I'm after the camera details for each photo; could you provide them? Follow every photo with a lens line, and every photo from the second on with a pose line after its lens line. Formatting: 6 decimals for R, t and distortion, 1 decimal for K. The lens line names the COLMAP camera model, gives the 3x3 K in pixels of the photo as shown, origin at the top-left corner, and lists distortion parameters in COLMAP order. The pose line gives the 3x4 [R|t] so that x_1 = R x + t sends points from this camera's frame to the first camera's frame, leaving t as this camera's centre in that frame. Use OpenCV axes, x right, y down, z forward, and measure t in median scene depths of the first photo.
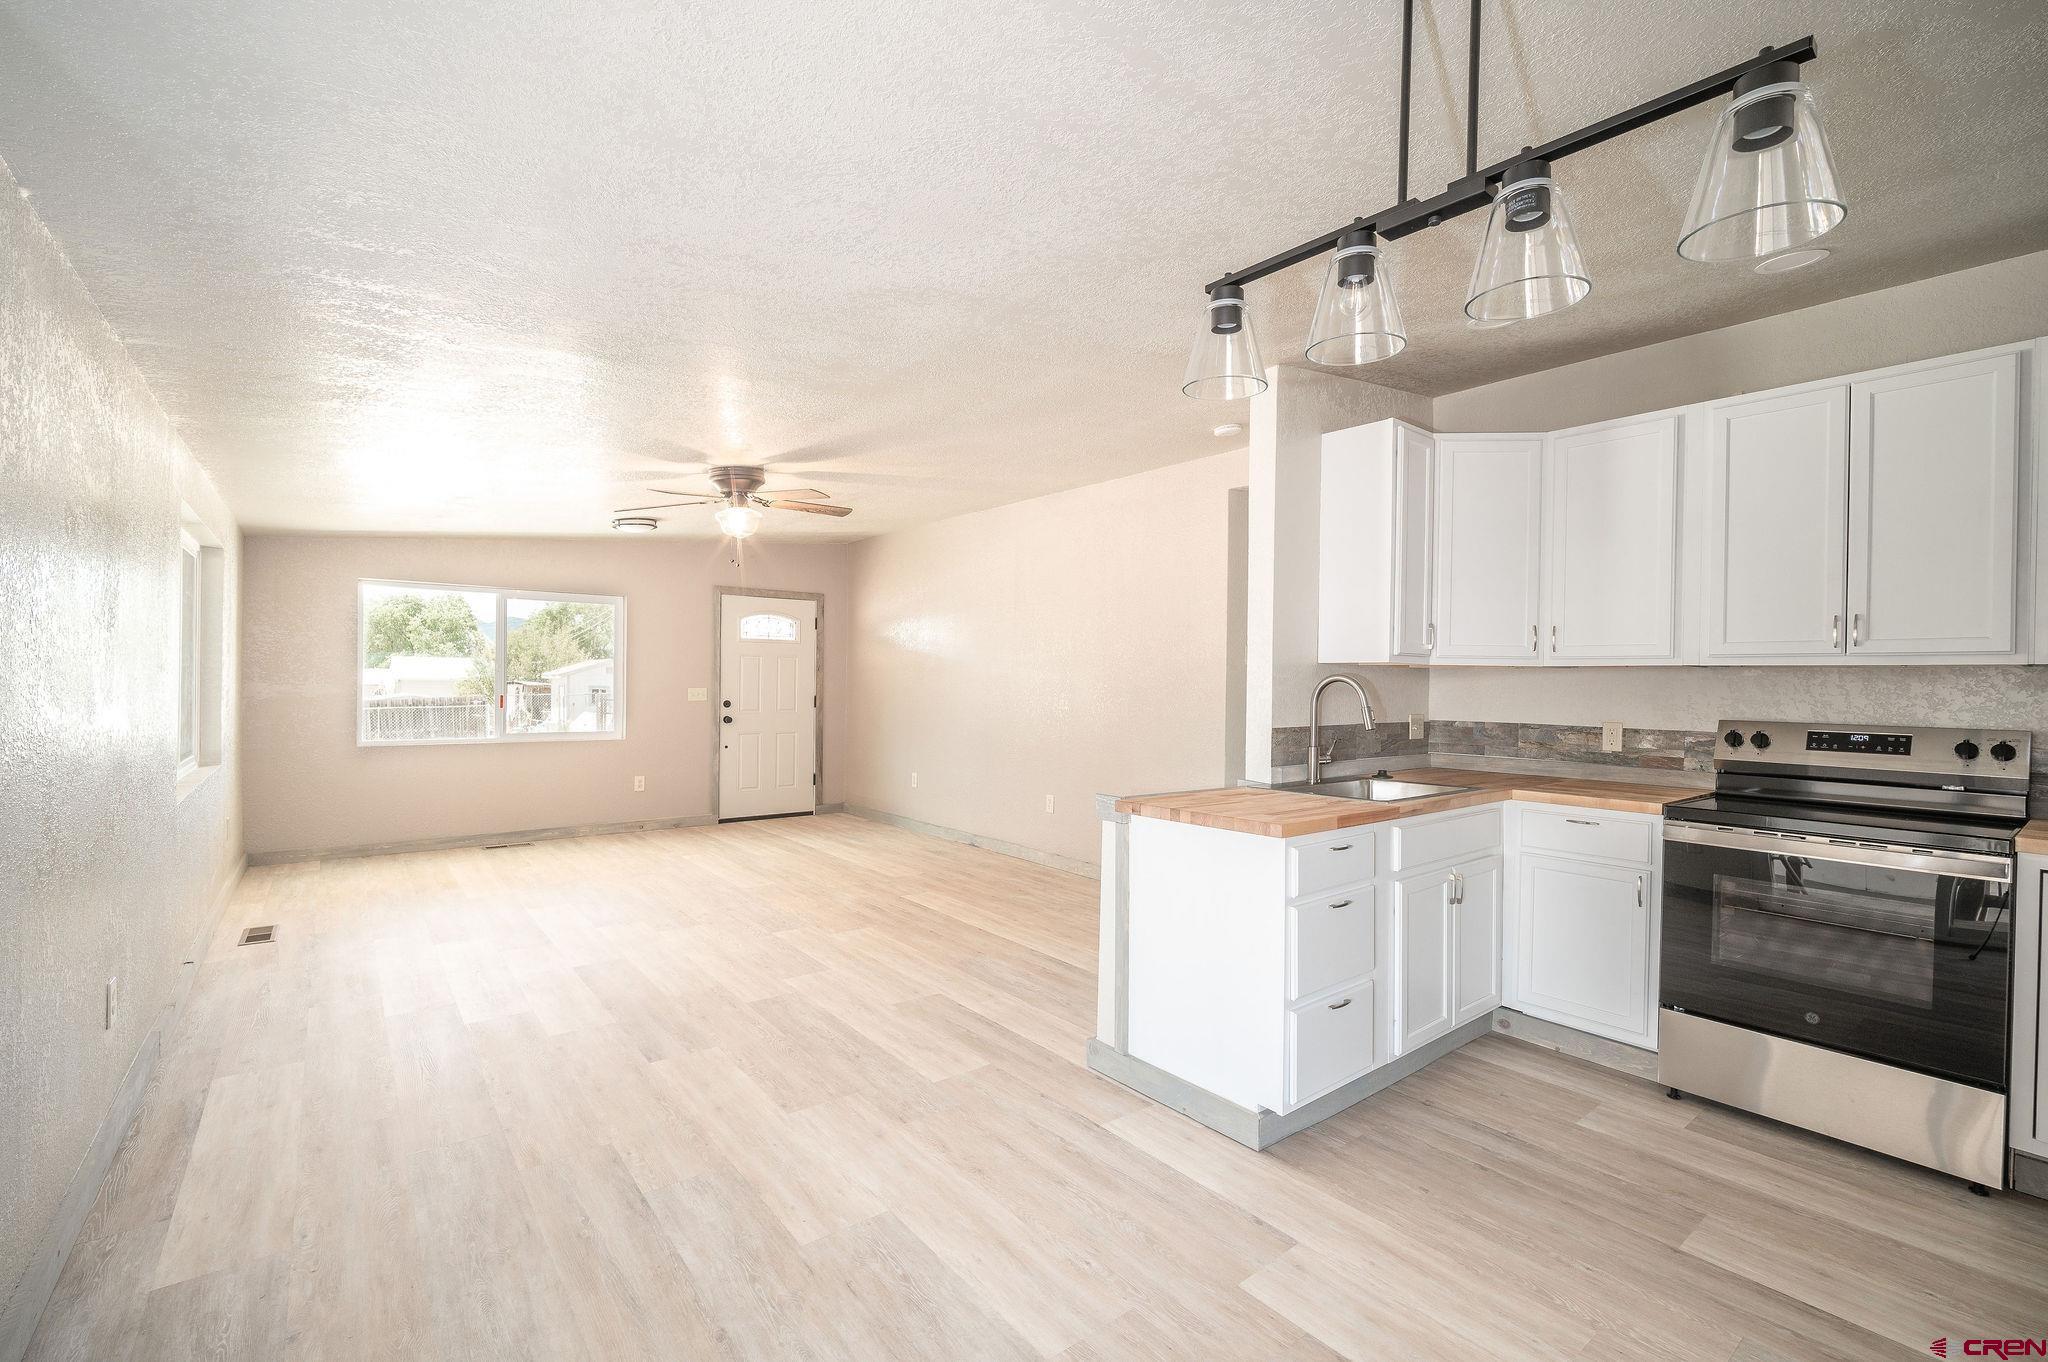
lens RADIAL K [[887.1, 0, 1028.9], [0, 887.1, 689.8], [0, 0, 1]] dist [-0.011409, 0.001230]
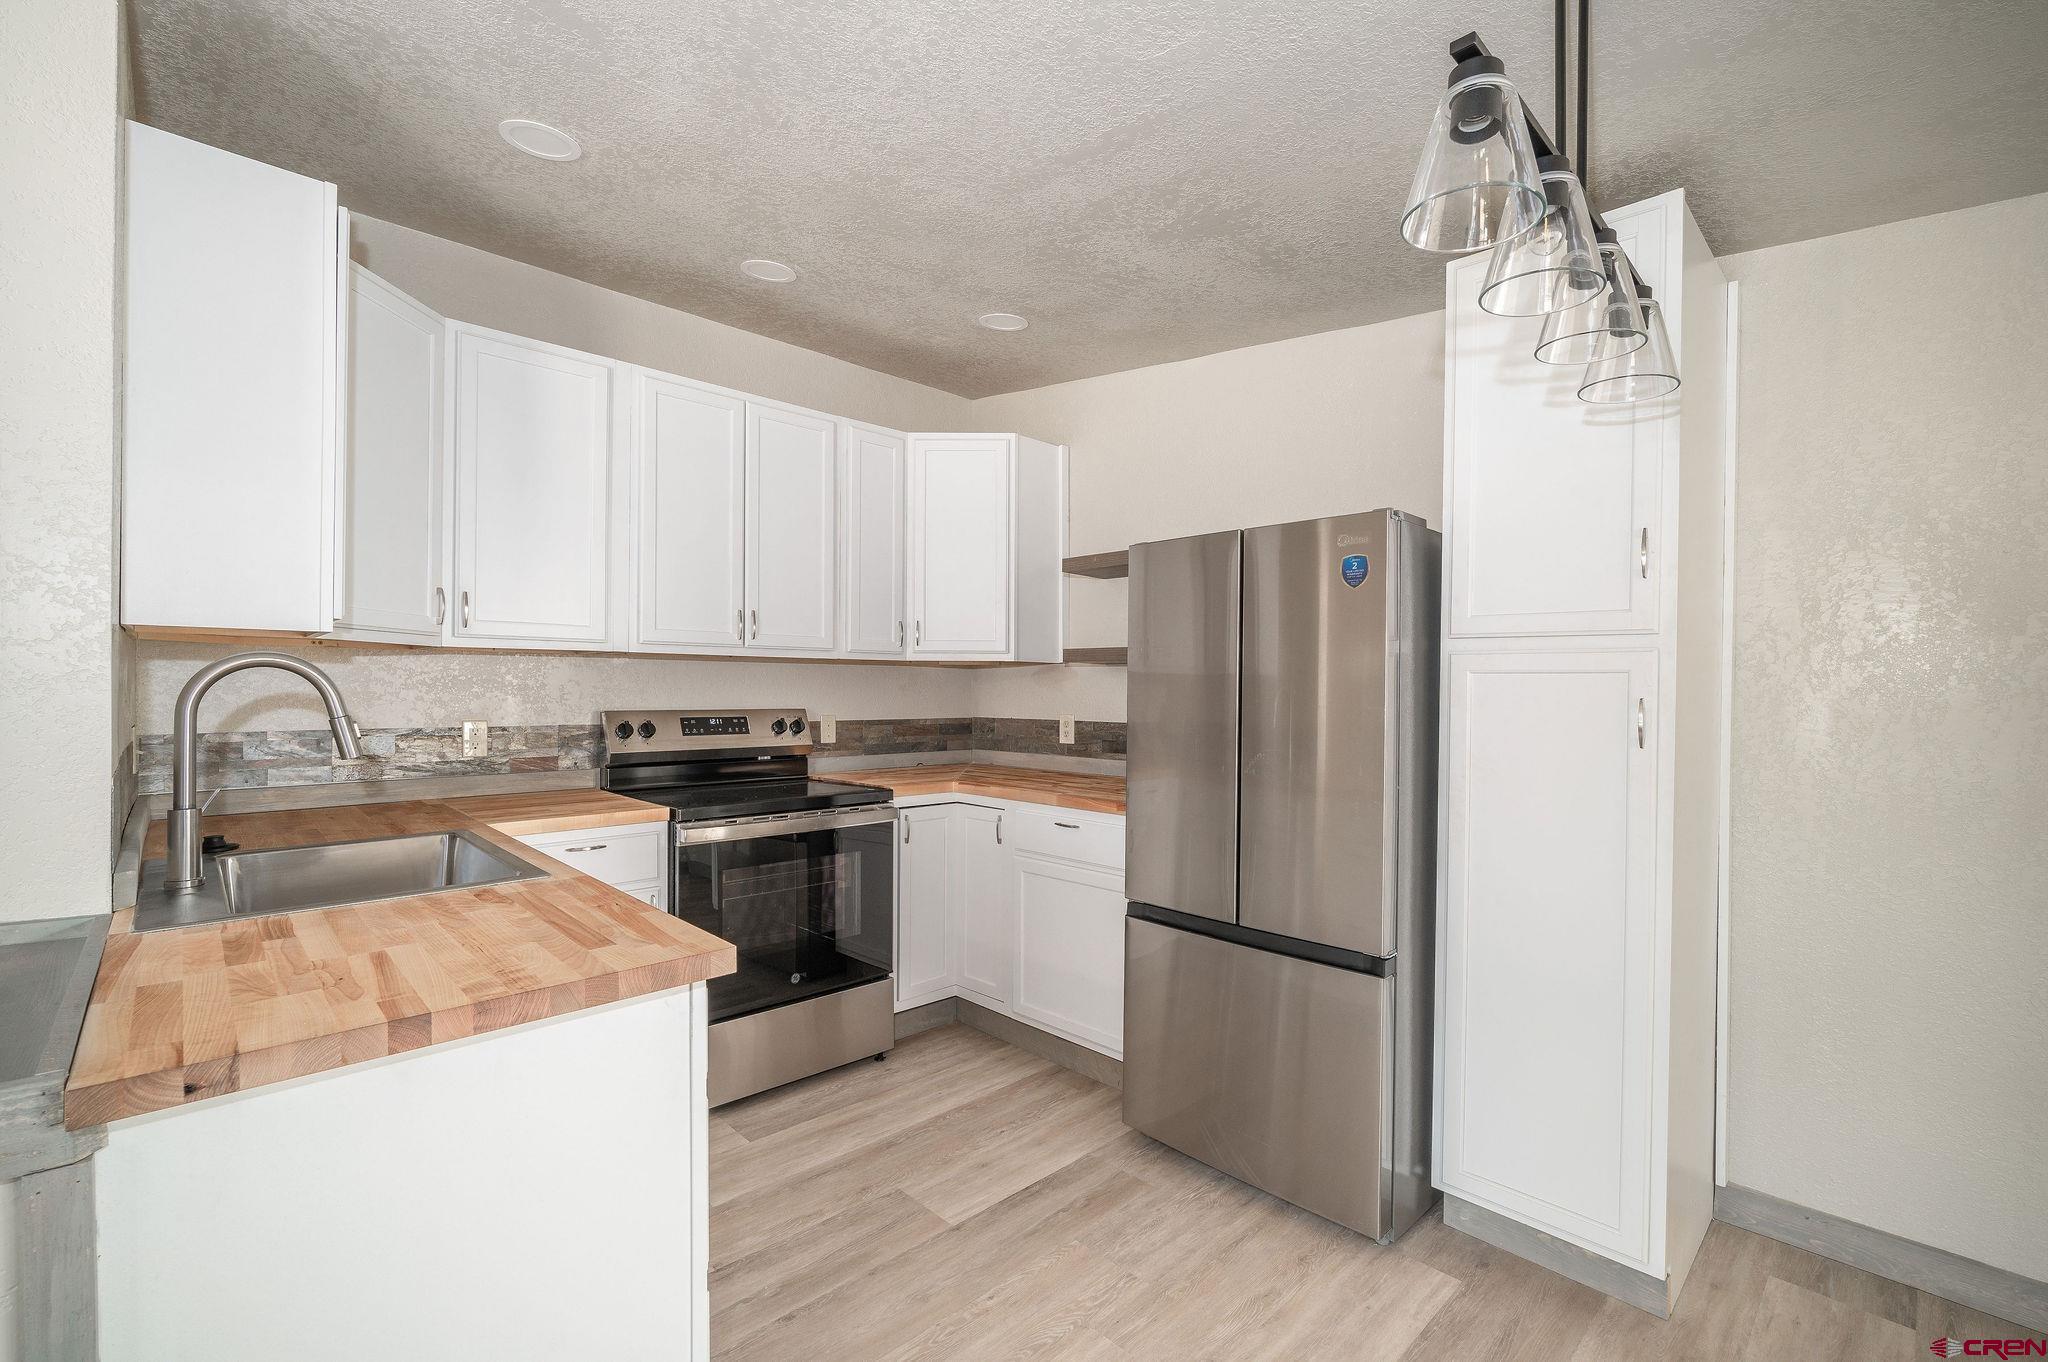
lens RADIAL K [[887.1, 0, 1028.9], [0, 887.1, 689.8], [0, 0, 1]] dist [-0.011409, 0.001230]
pose [[-0.096582, -0.019813, 0.995128, -0.184910], [-0.000550, 0.999803, 0.019852, -0.006586], [-0.995325, 0.001370, -0.096574, 0.660033]]
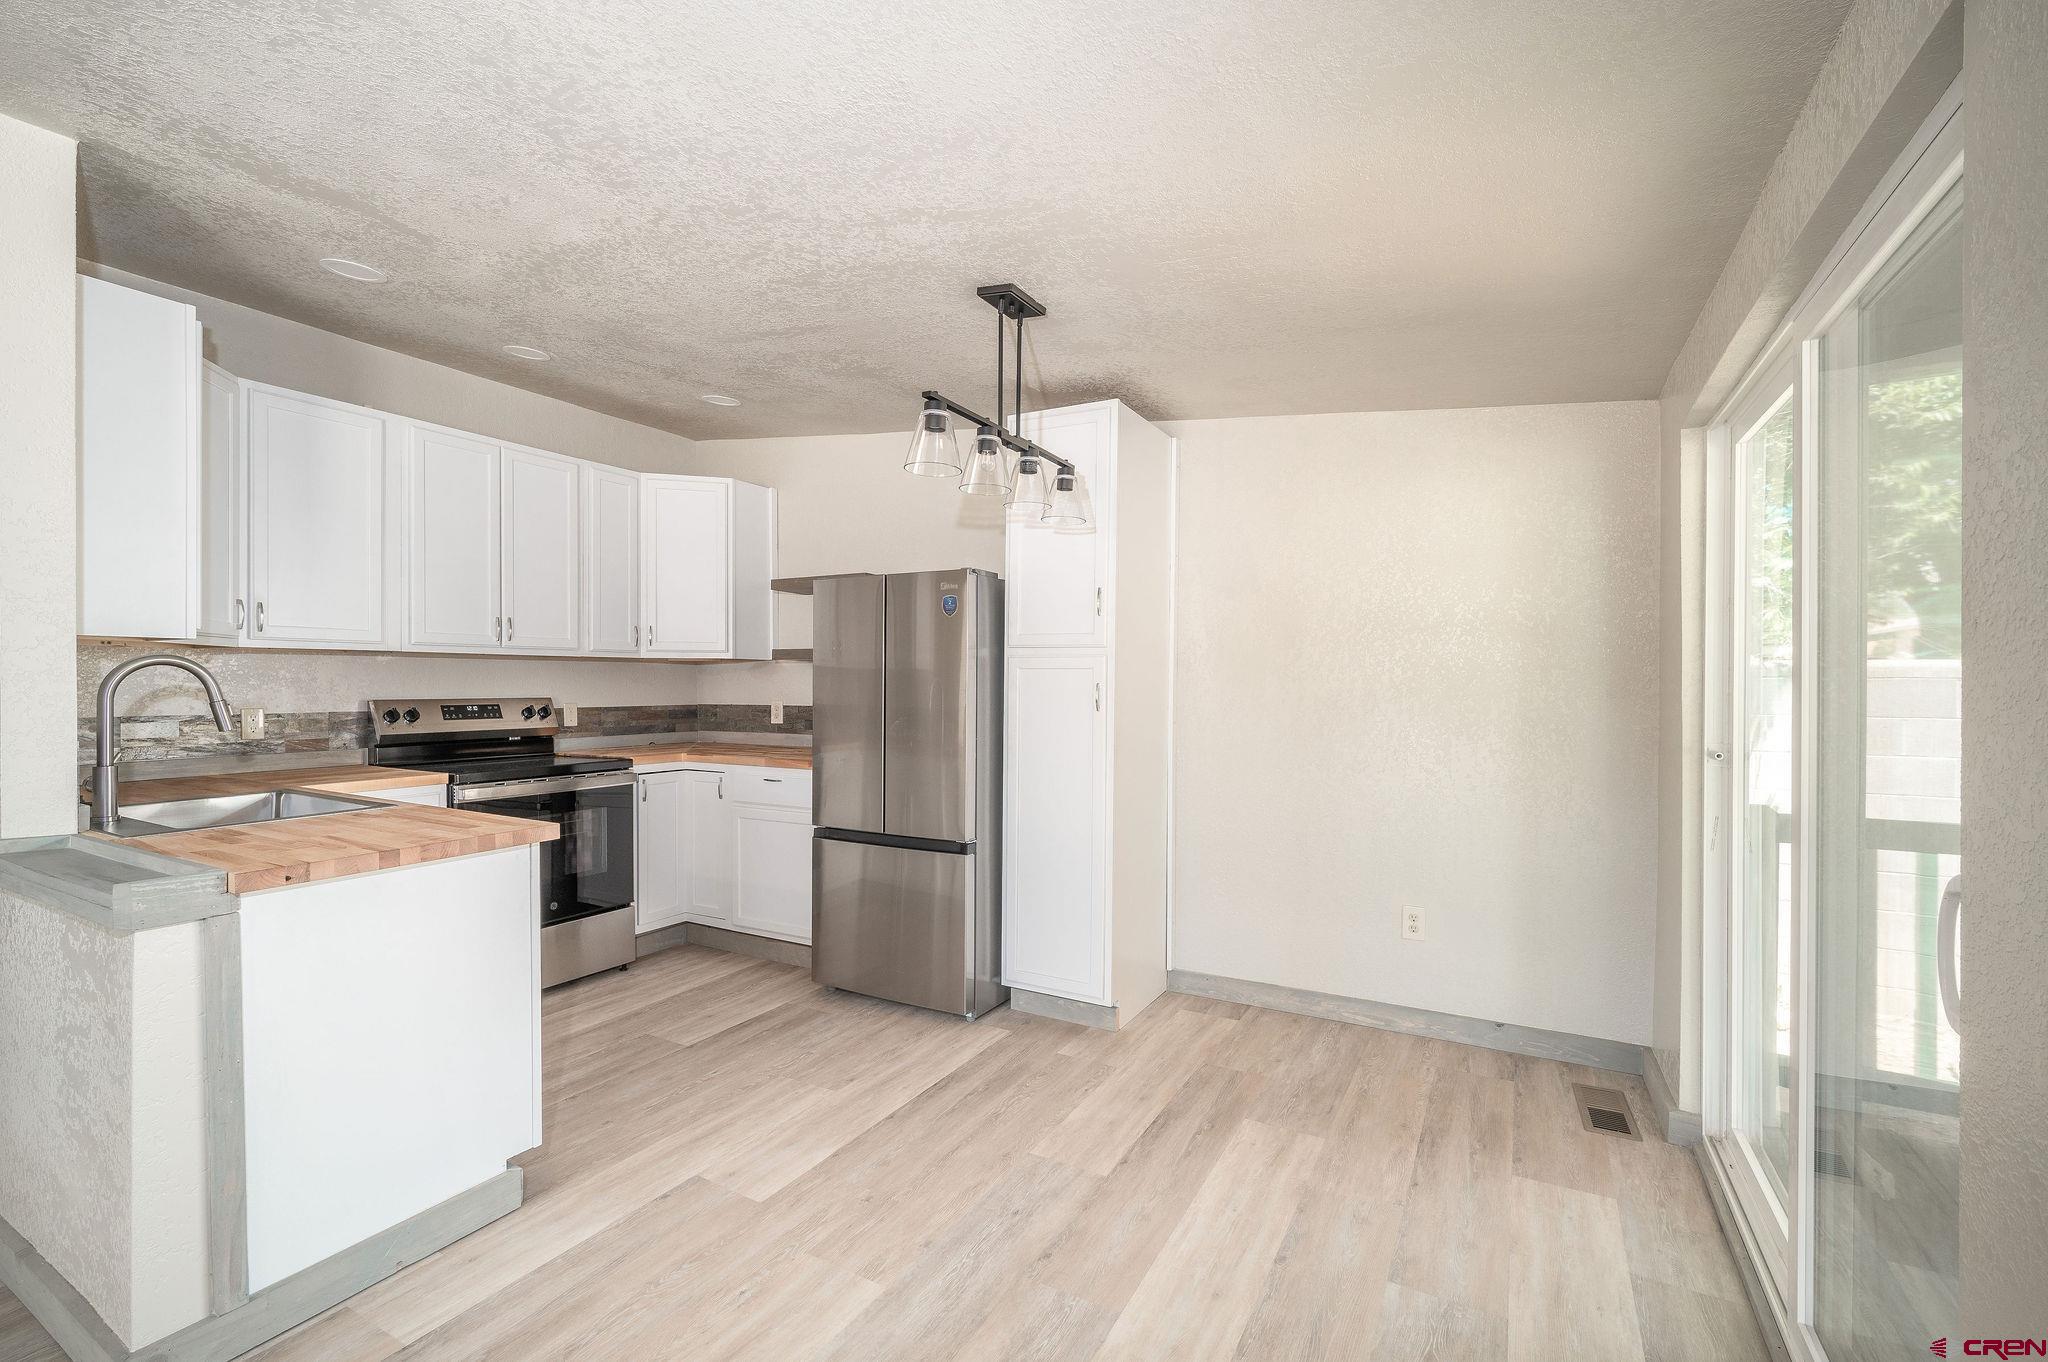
lens RADIAL K [[887.1, 0, 1028.9], [0, 887.1, 689.8], [0, 0, 1]] dist [-0.011409, 0.001230]
pose [[-0.382679, -0.026190, 0.923510, -0.565661], [-0.002014, 0.999619, 0.027514, -0.010622], [-0.923879, 0.008669, -0.382586, 0.675438]]
